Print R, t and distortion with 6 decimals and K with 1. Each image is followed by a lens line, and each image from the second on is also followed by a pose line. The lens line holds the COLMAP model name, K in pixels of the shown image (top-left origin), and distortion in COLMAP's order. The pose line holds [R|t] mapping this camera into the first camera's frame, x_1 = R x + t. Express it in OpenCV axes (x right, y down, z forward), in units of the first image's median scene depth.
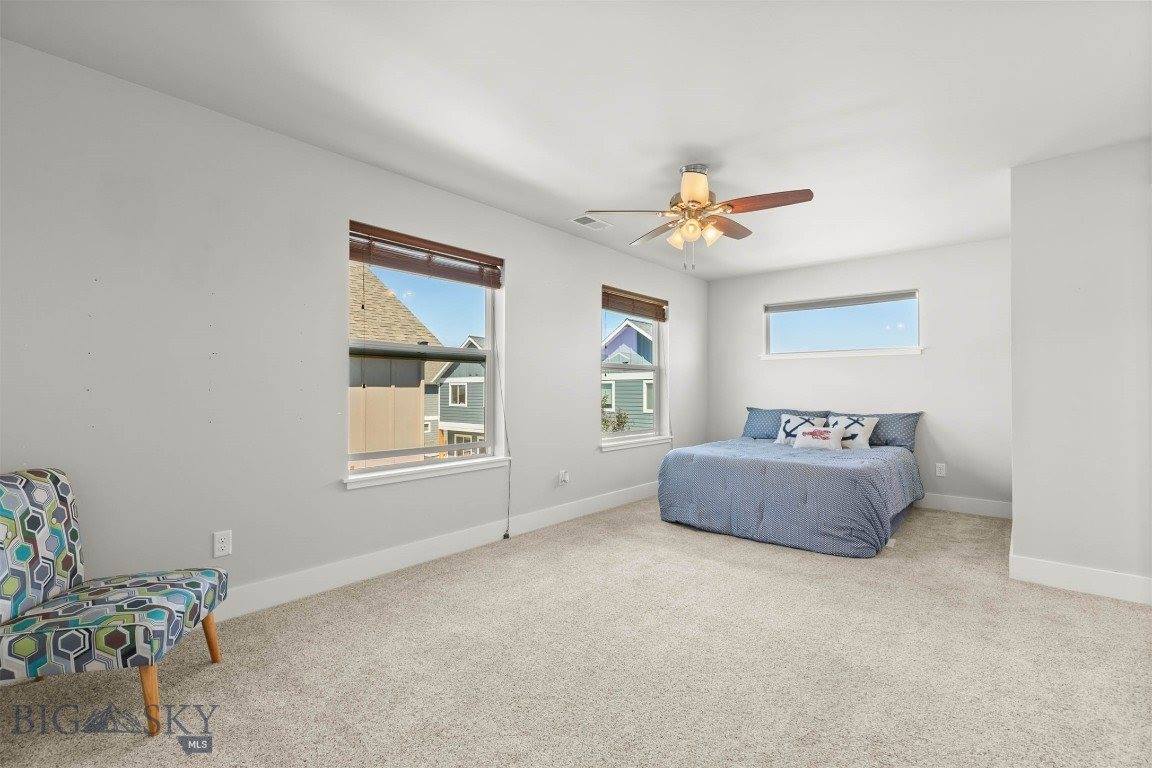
lens RADIAL K [[523.0, 0, 579.9], [0, 523.0, 386.7], [0, 0, 1]] dist [0.004014, 0.000338]
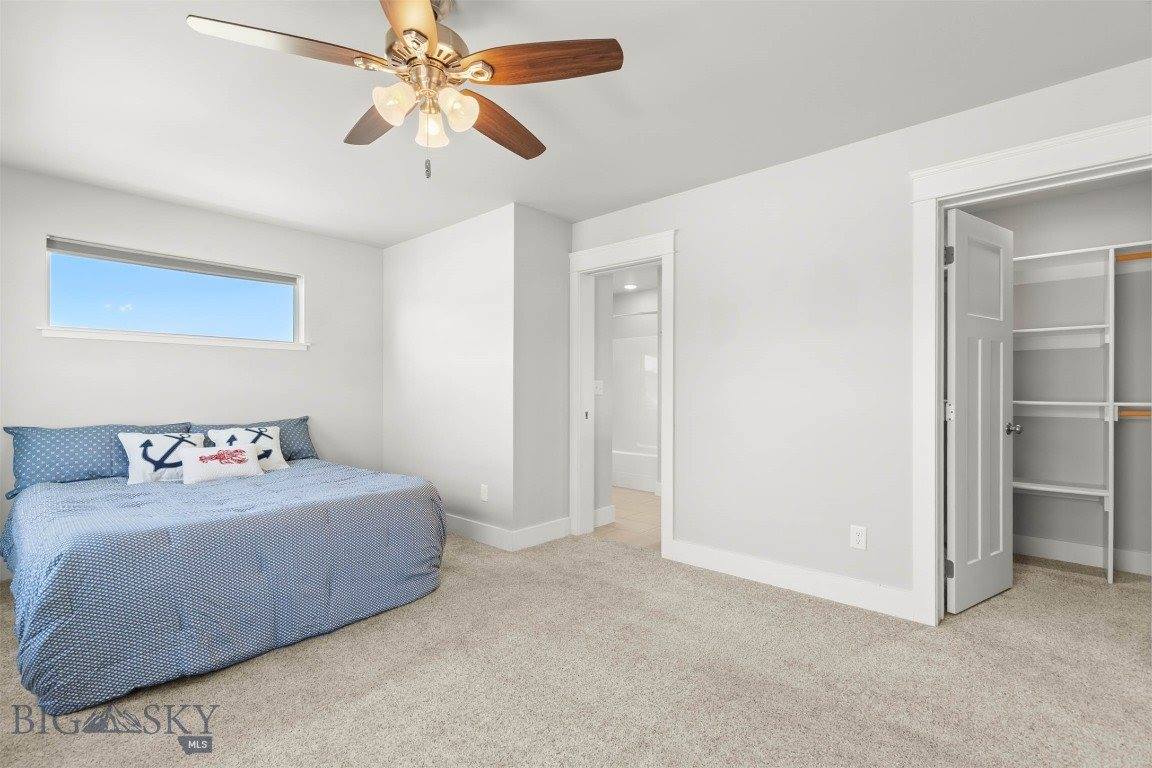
lens RADIAL K [[523.0, 0, 573.9], [0, 523.0, 387.6], [0, 0, 1]] dist [0.004014, 0.000338]
pose [[0.022108, 0.003567, 0.999749, -0.264481], [-0.001860, 0.999992, -0.003527, 0.003188], [-0.999754, -0.001781, 0.022115, 0.651147]]
